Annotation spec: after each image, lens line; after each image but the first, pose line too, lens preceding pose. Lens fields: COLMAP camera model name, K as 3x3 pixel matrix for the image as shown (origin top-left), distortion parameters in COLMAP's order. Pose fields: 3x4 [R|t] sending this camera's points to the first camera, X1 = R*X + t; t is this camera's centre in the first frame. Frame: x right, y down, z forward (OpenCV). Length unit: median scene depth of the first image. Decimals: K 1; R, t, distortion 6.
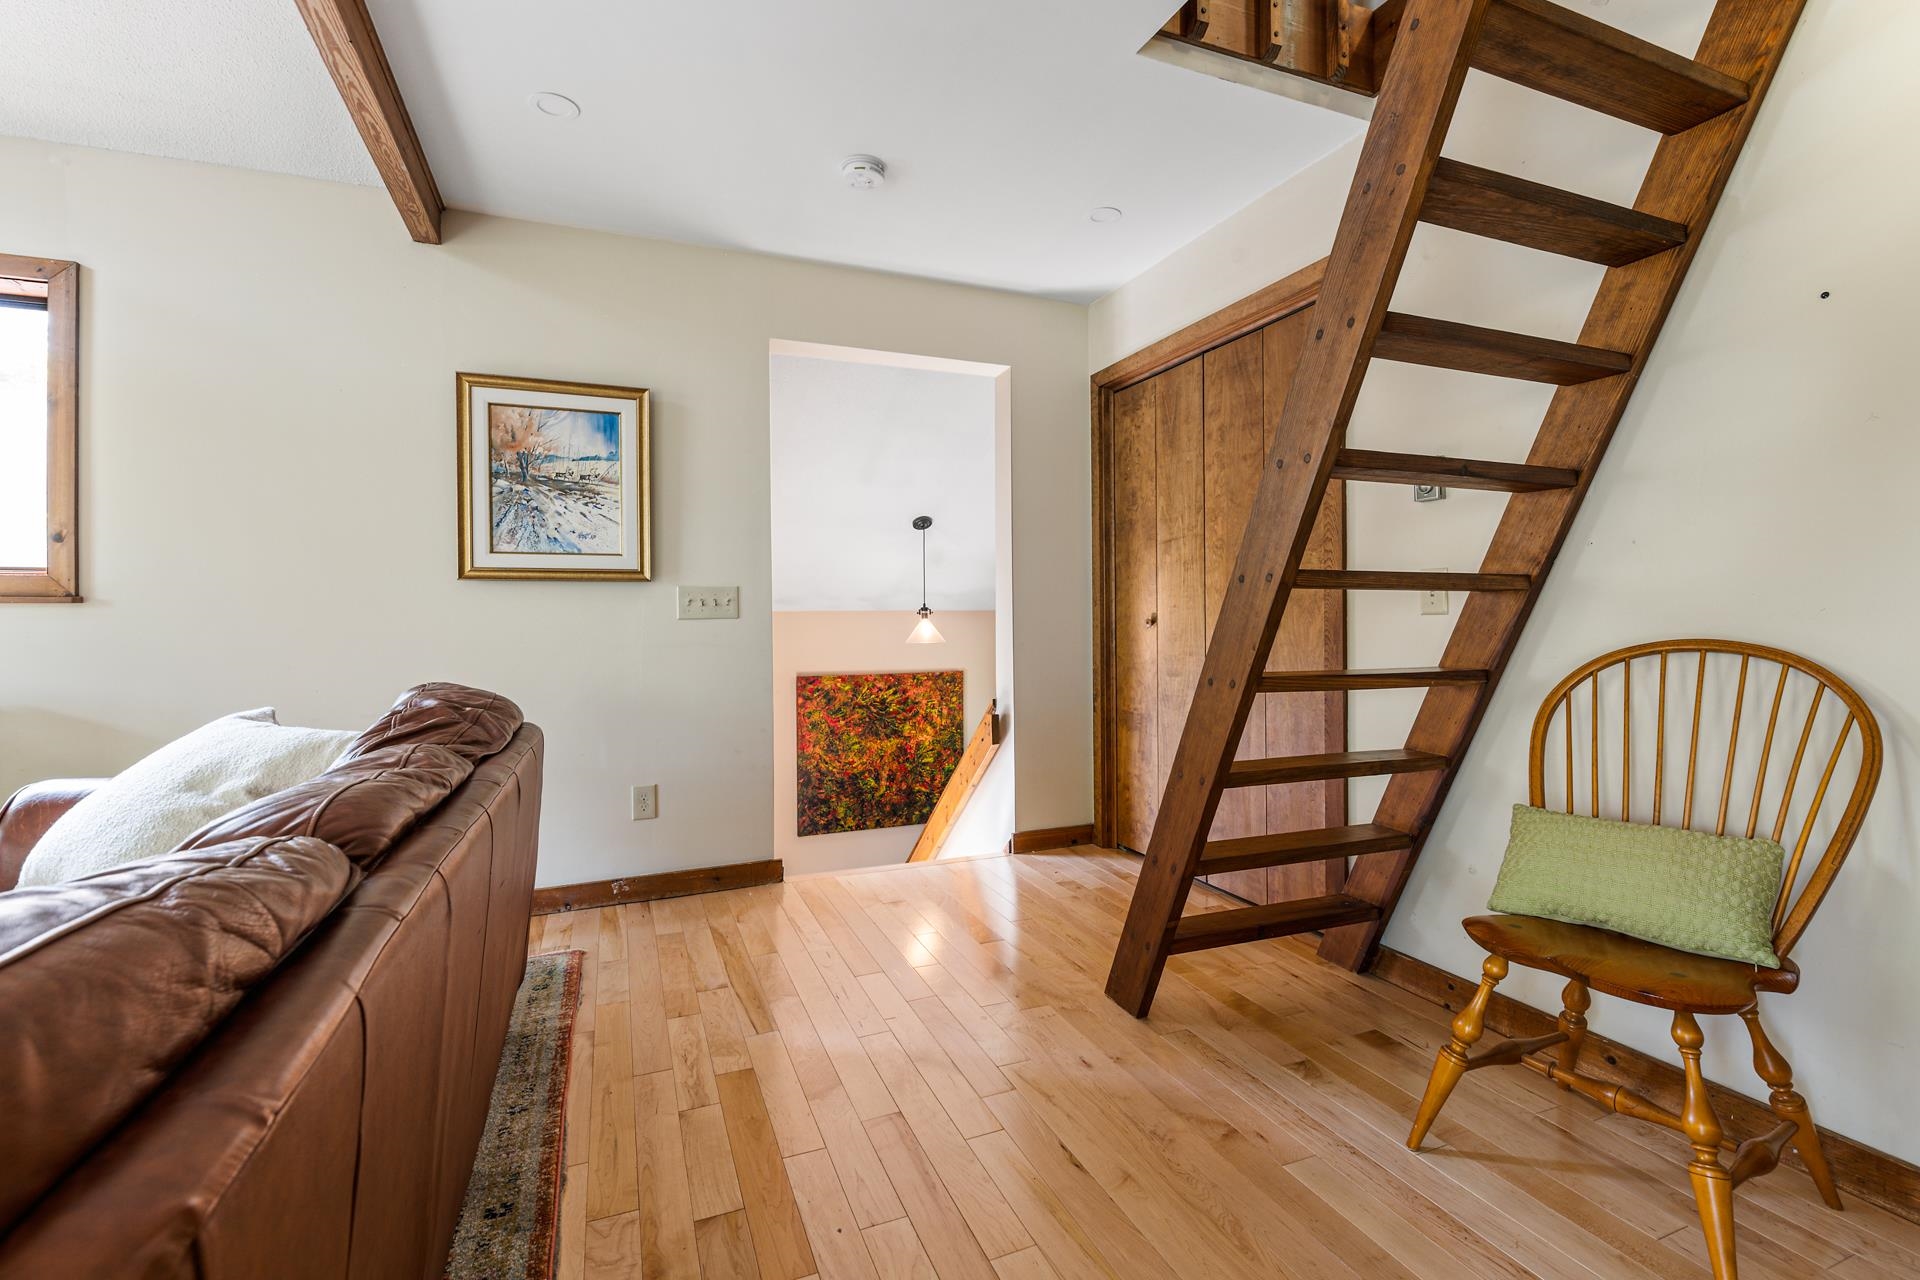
lens RADIAL K [[832.3, 0, 924.3], [0, 832.3, 617.8], [0, 0, 1]] dist [0.000167, -0.005679]
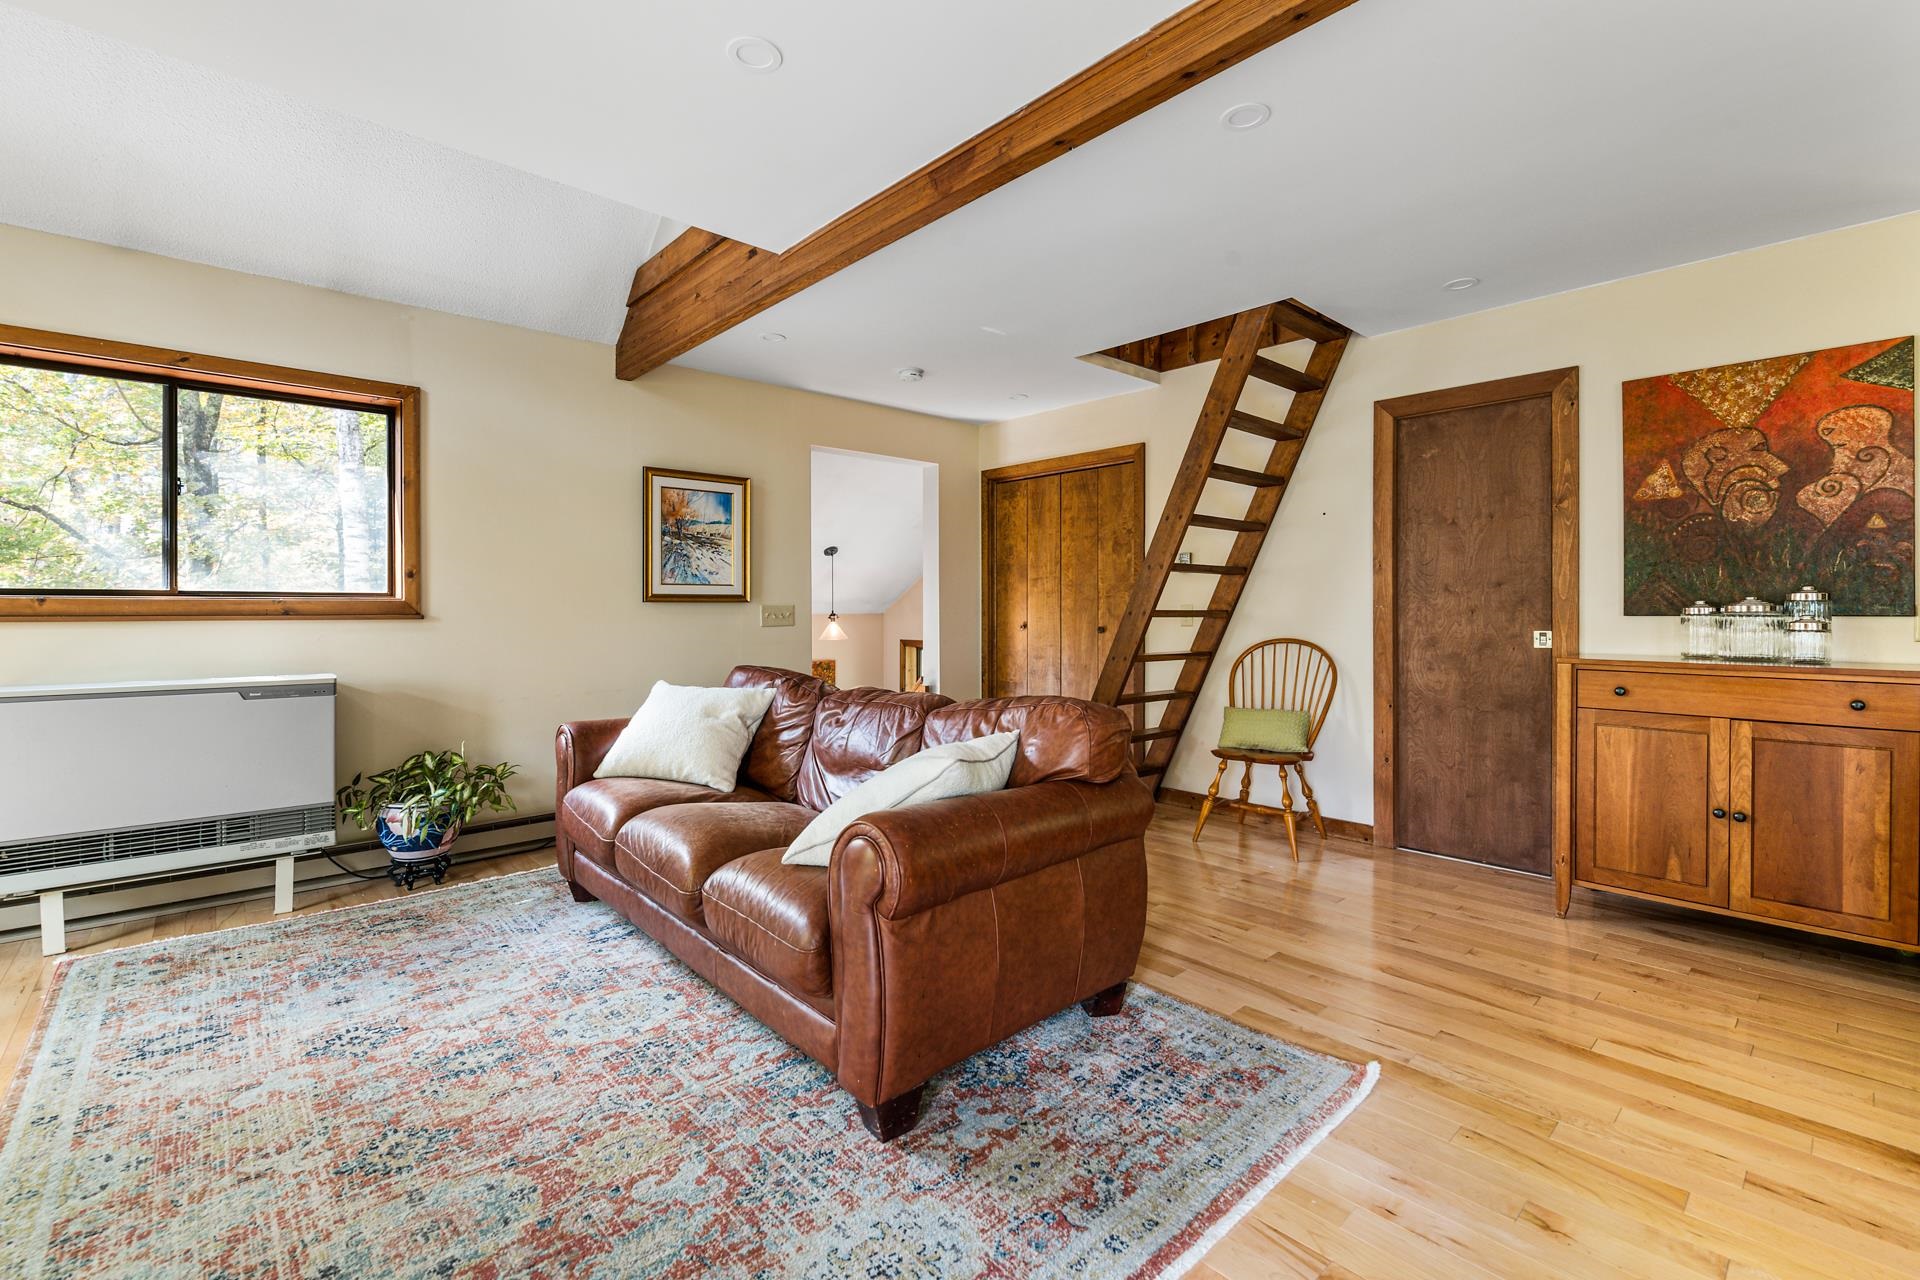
lens RADIAL K [[837.4, 0, 937.8], [0, 837.4, 613.2], [0, 0, 1]] dist [-0.000690, -0.006178]
pose [[0.935847, 0.004148, 0.352381, -0.579346], [-0.005265, 0.999984, 0.002211, -0.030627], [-0.352366, -0.003924, 0.935854, -0.613193]]
